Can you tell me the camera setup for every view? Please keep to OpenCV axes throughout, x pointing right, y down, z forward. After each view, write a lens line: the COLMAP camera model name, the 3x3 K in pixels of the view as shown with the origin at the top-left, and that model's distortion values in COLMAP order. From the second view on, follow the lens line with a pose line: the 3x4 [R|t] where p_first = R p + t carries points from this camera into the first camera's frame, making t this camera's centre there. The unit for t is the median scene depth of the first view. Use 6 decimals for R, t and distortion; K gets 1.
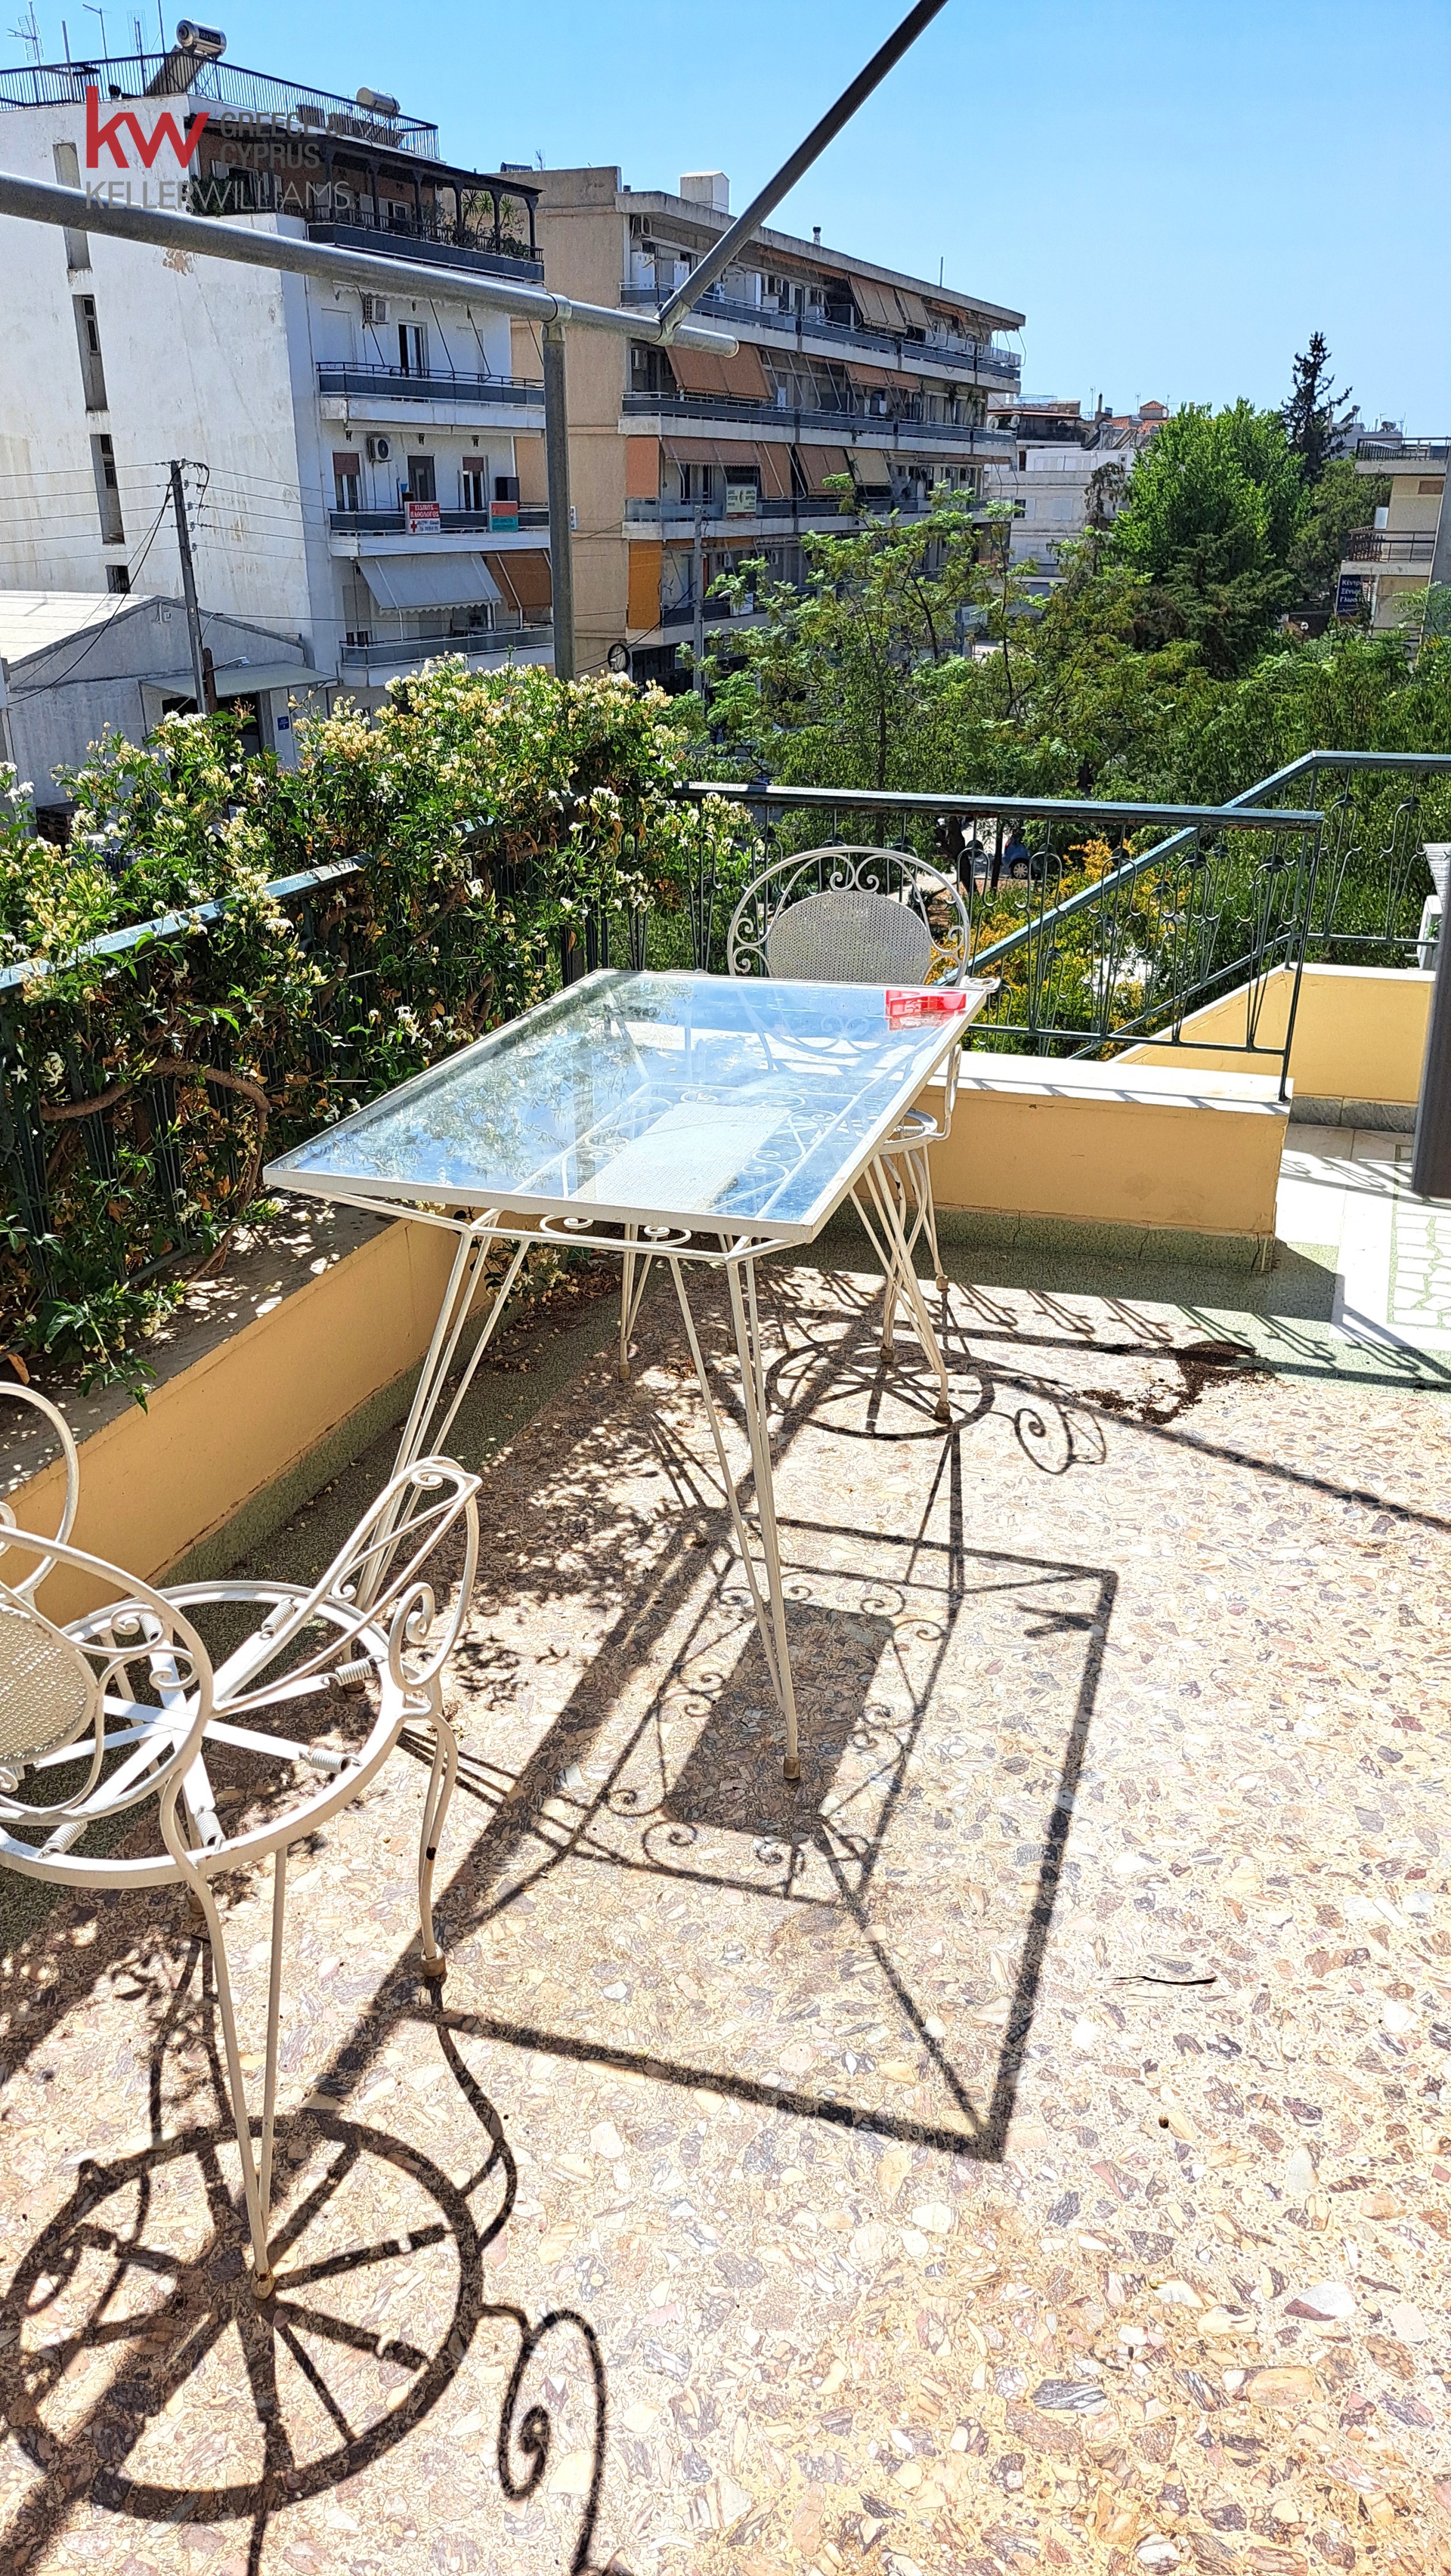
lens RADIAL K [[1882.9, 0, 732.4], [0, 1882.9, 1284.4], [0, 0, 1]] dist [0.053490, -0.030050]
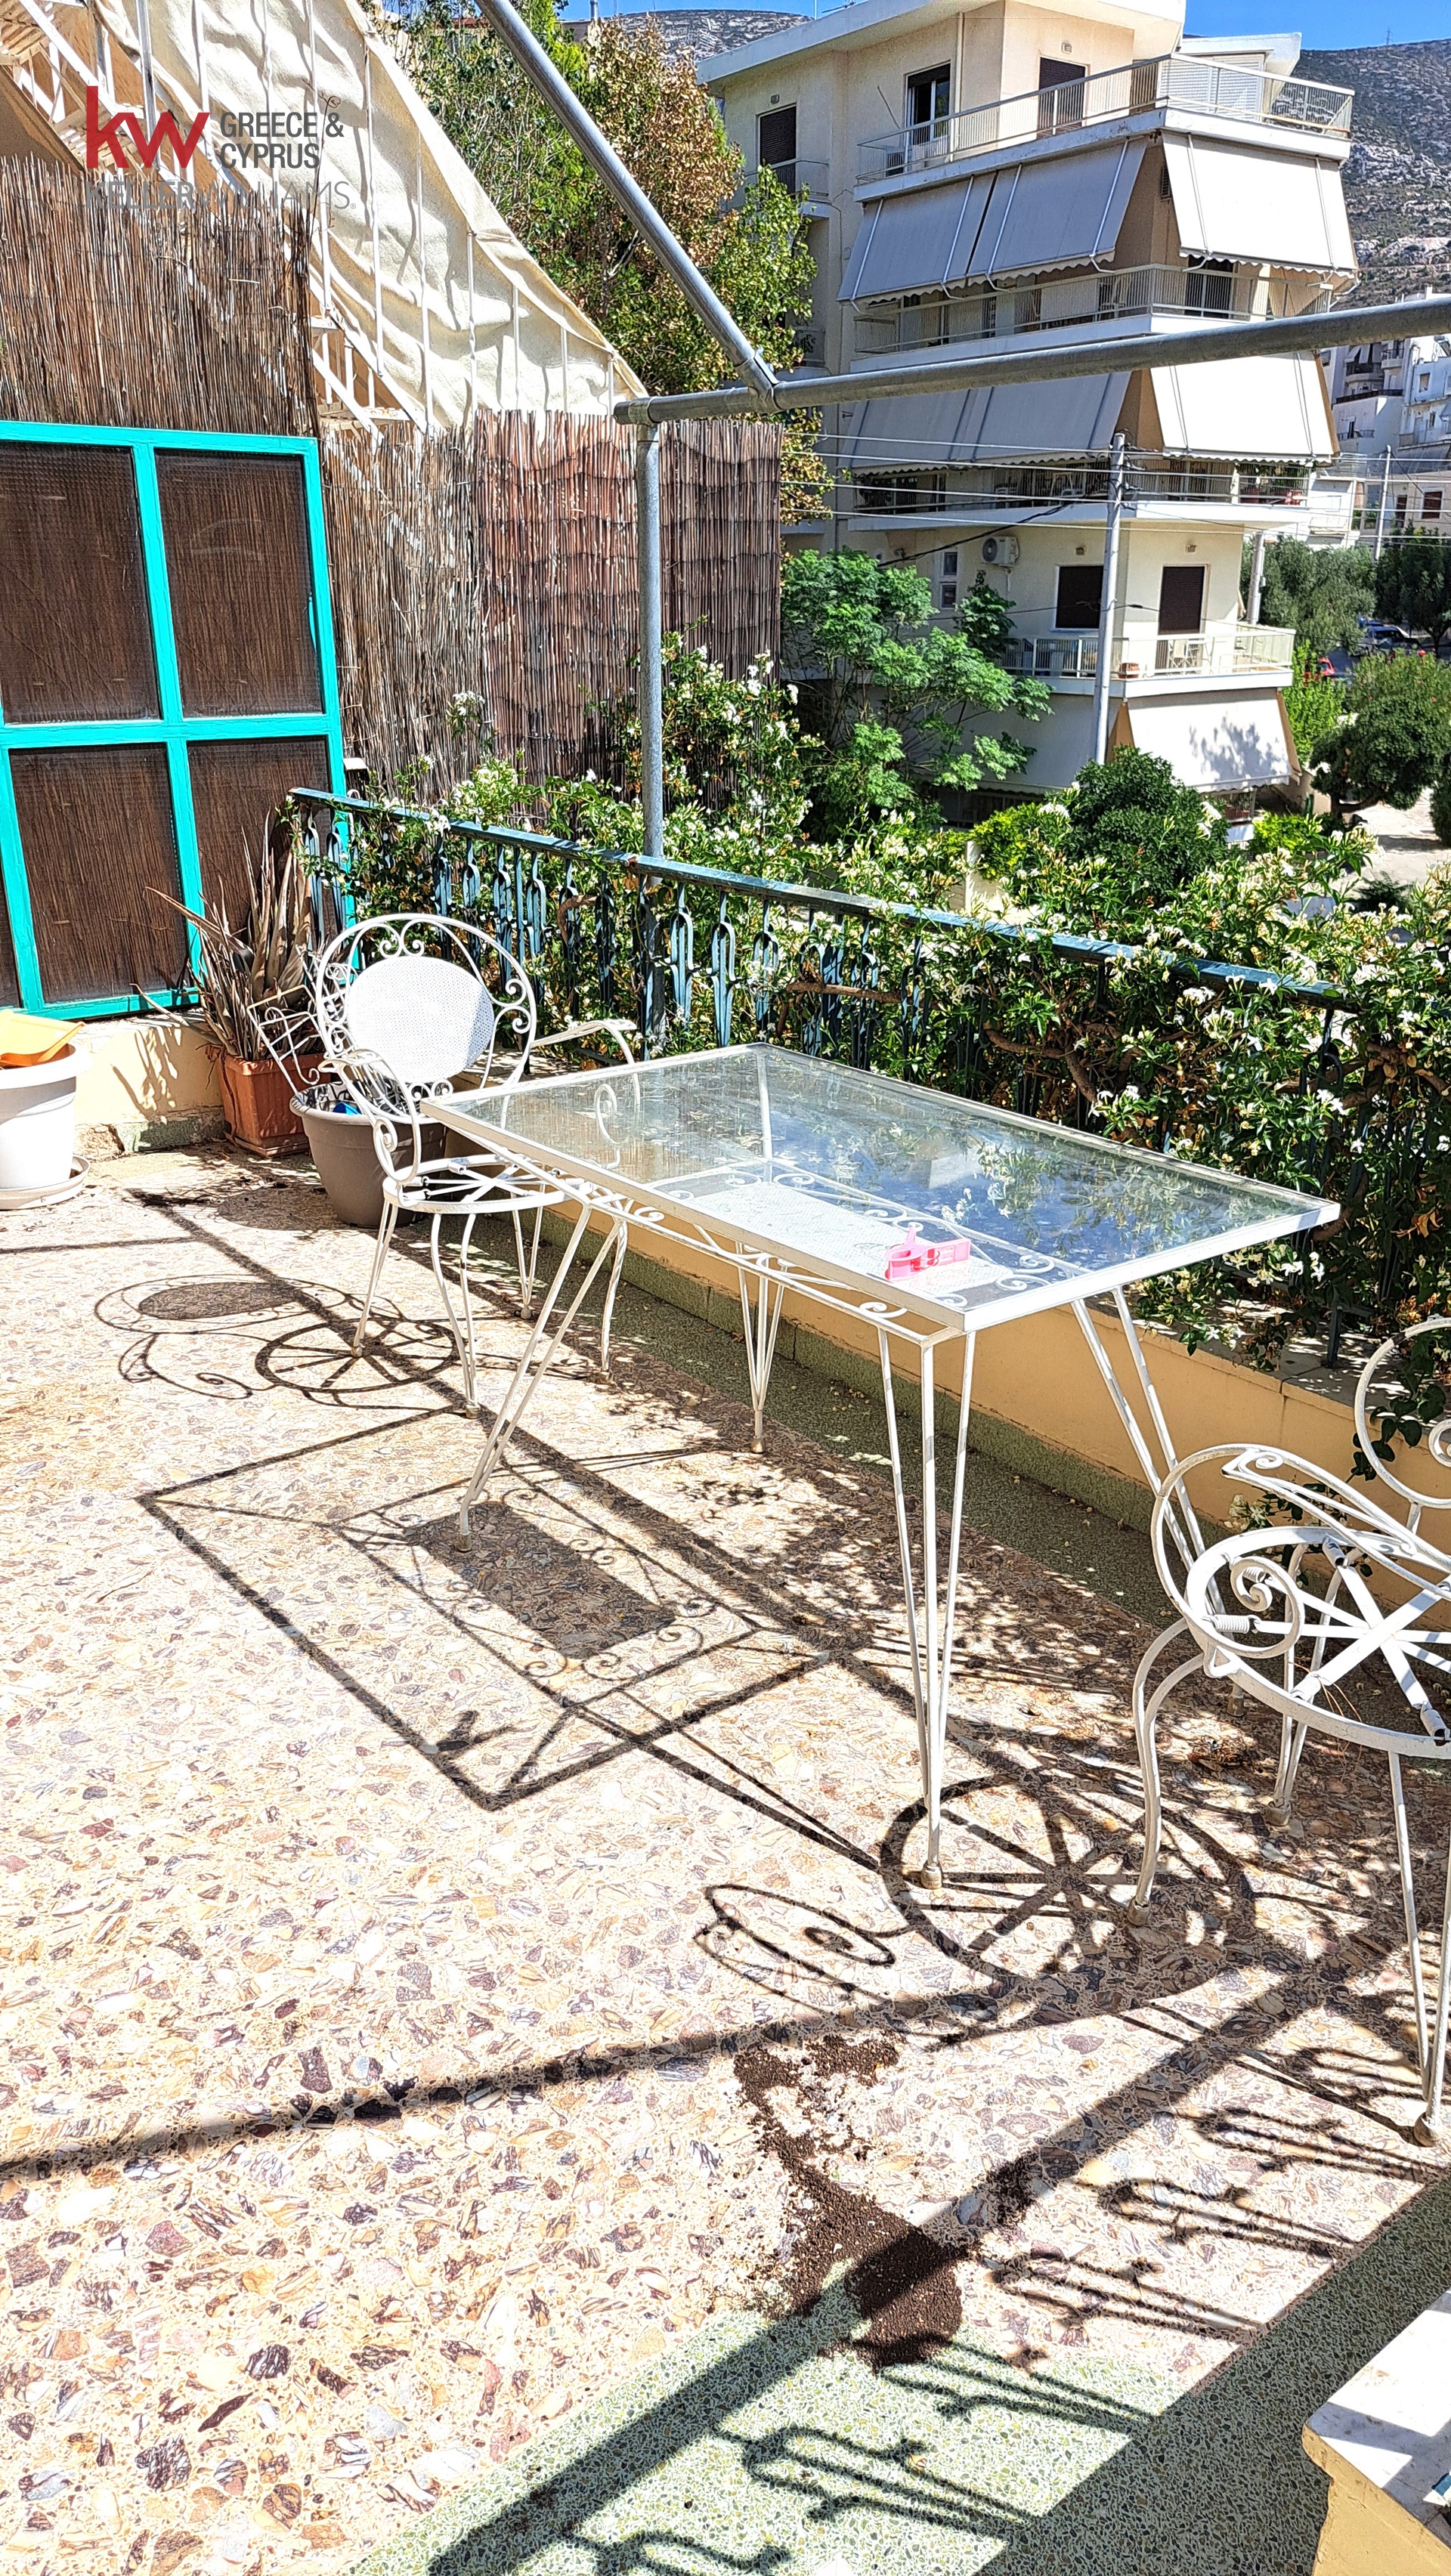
lens RADIAL K [[1882.9, 0, 714.9], [0, 1882.9, 1290.3], [0, 0, 1]] dist [0.053490, -0.030050]
pose [[-0.570926, 0.284032, -0.770305, 0.700486], [-0.316122, 0.789857, 0.525541, -0.490252], [0.757701, 0.543555, -0.361161, 1.194887]]
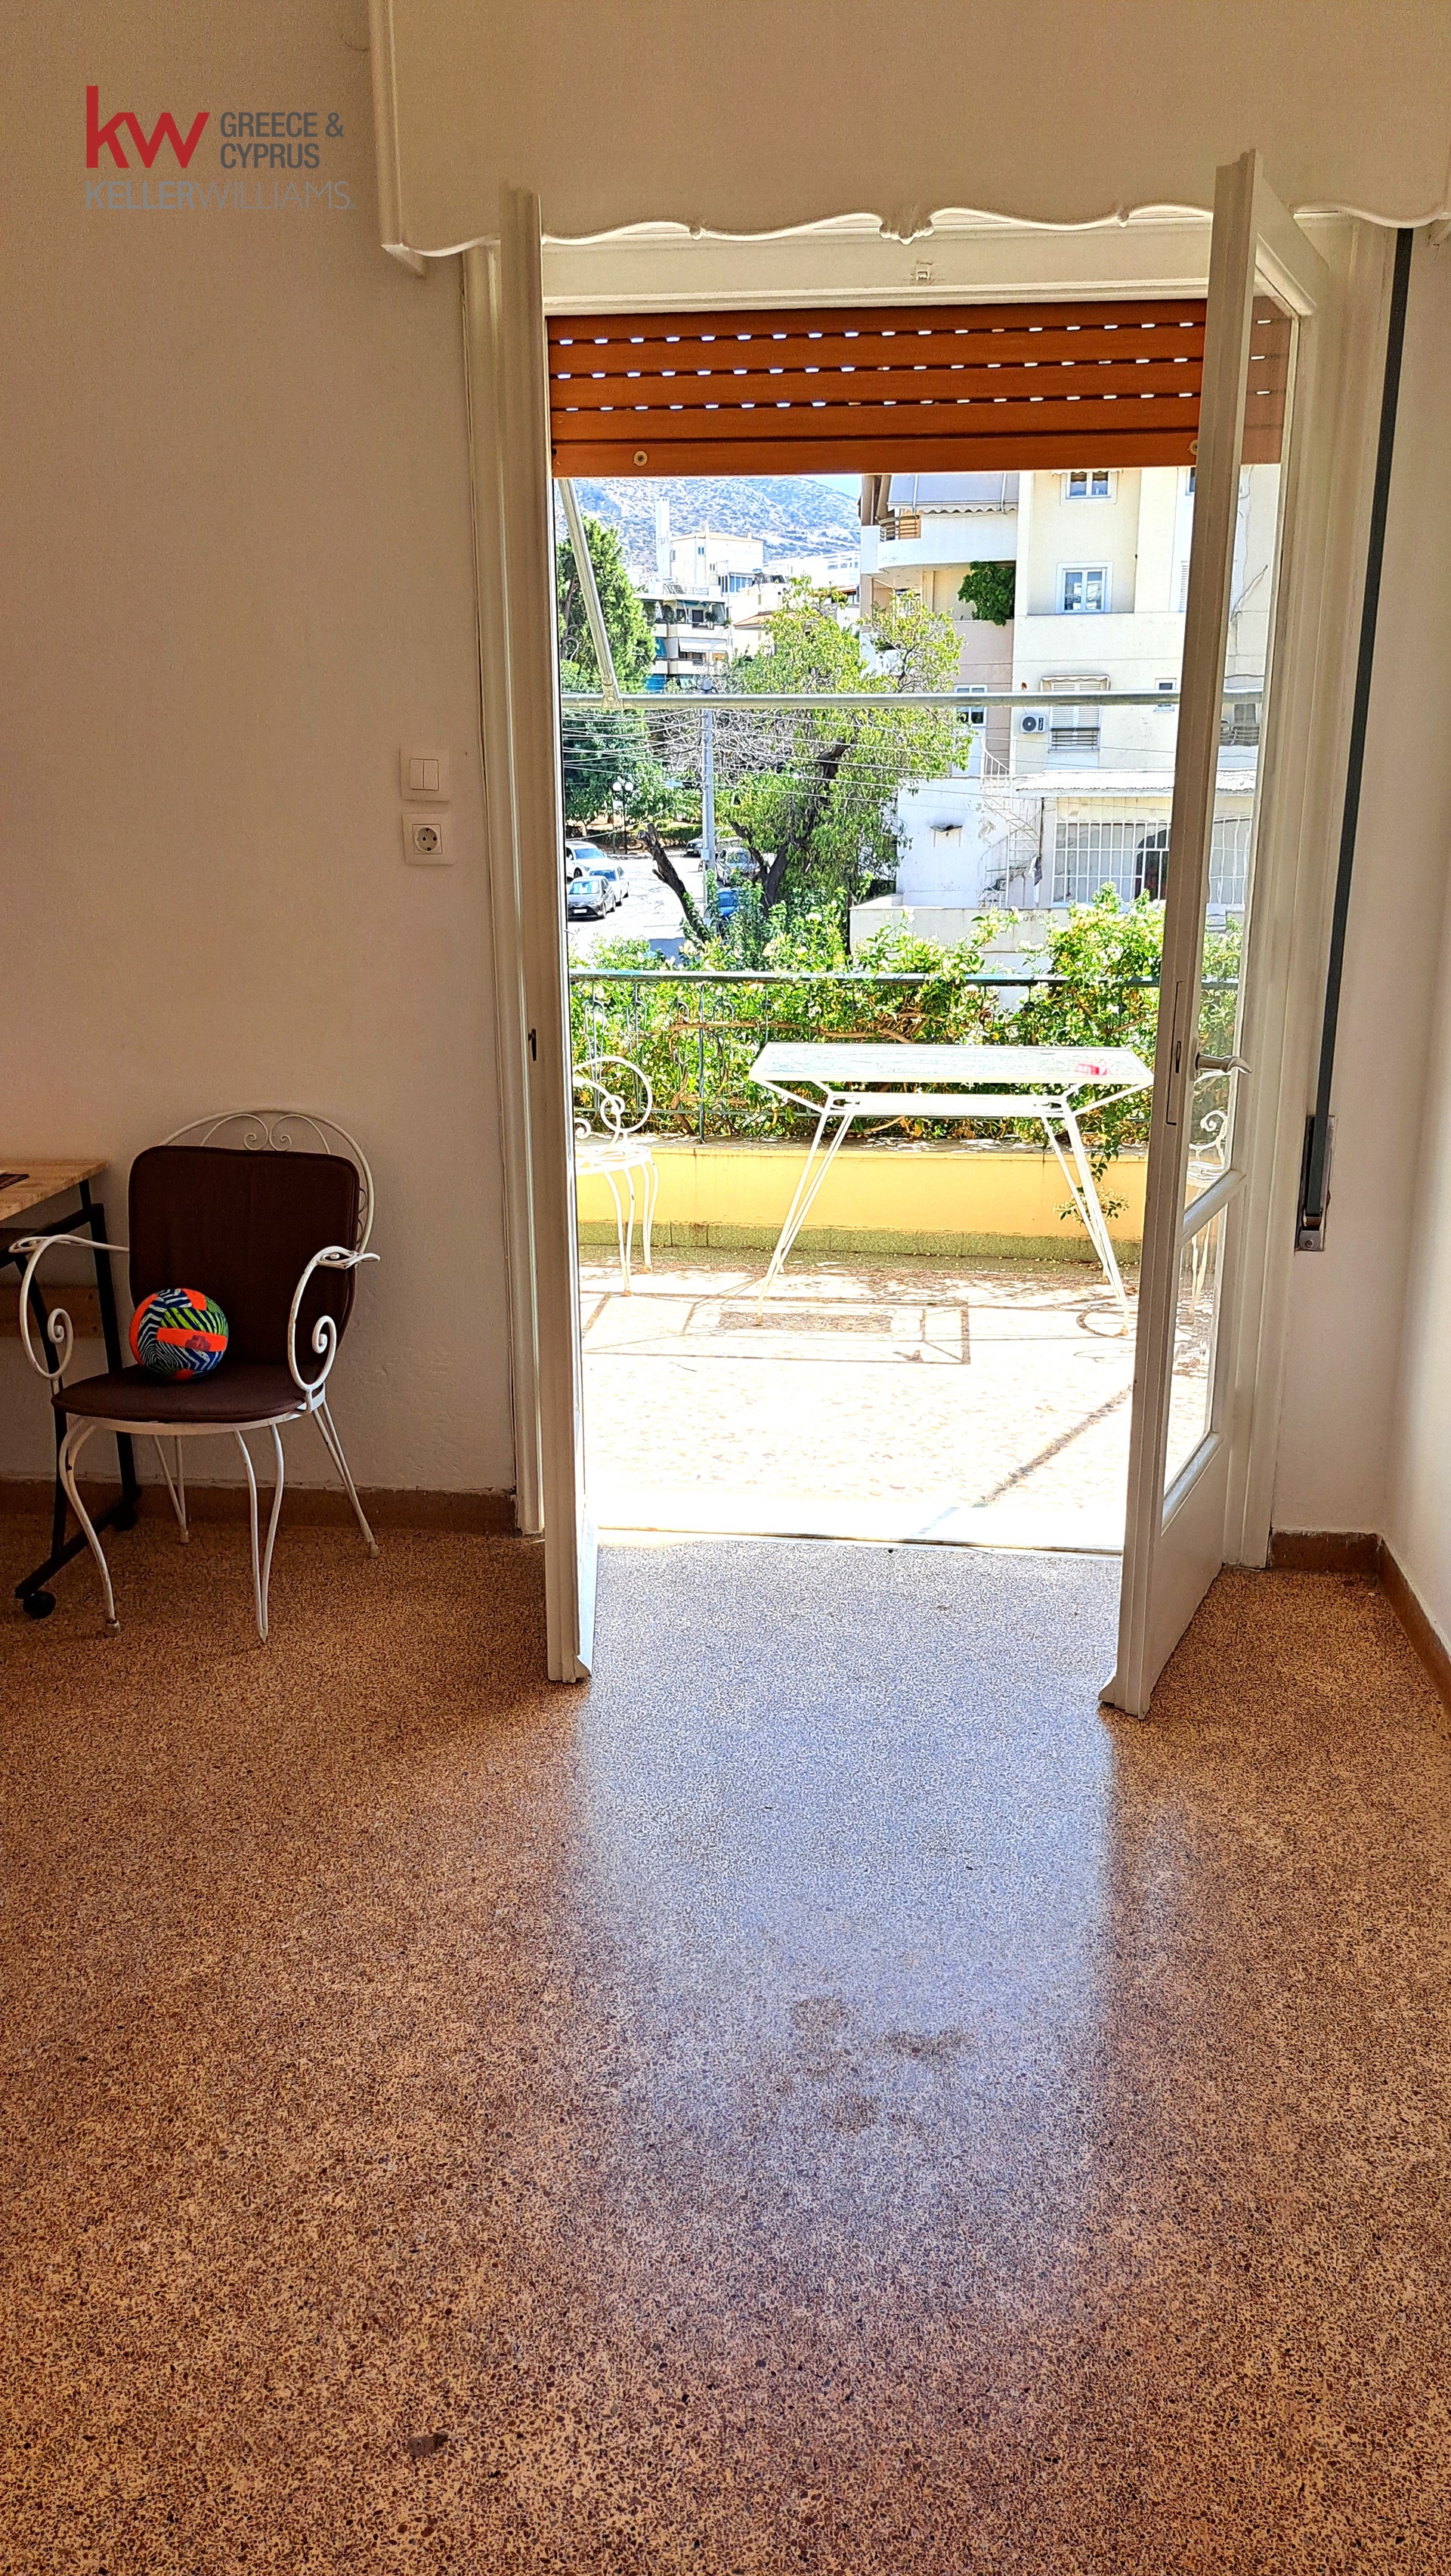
lens RADIAL K [[1882.9, 0, 735.2], [0, 1882.9, 1289.6], [0, 0, 1]] dist [0.053490, -0.030050]
pose [[0.189915, 0.251268, -0.949103, 1.797999], [-0.372176, 0.912973, 0.167230, -0.130831], [0.908525, 0.321474, 0.266903, 0.260813]]
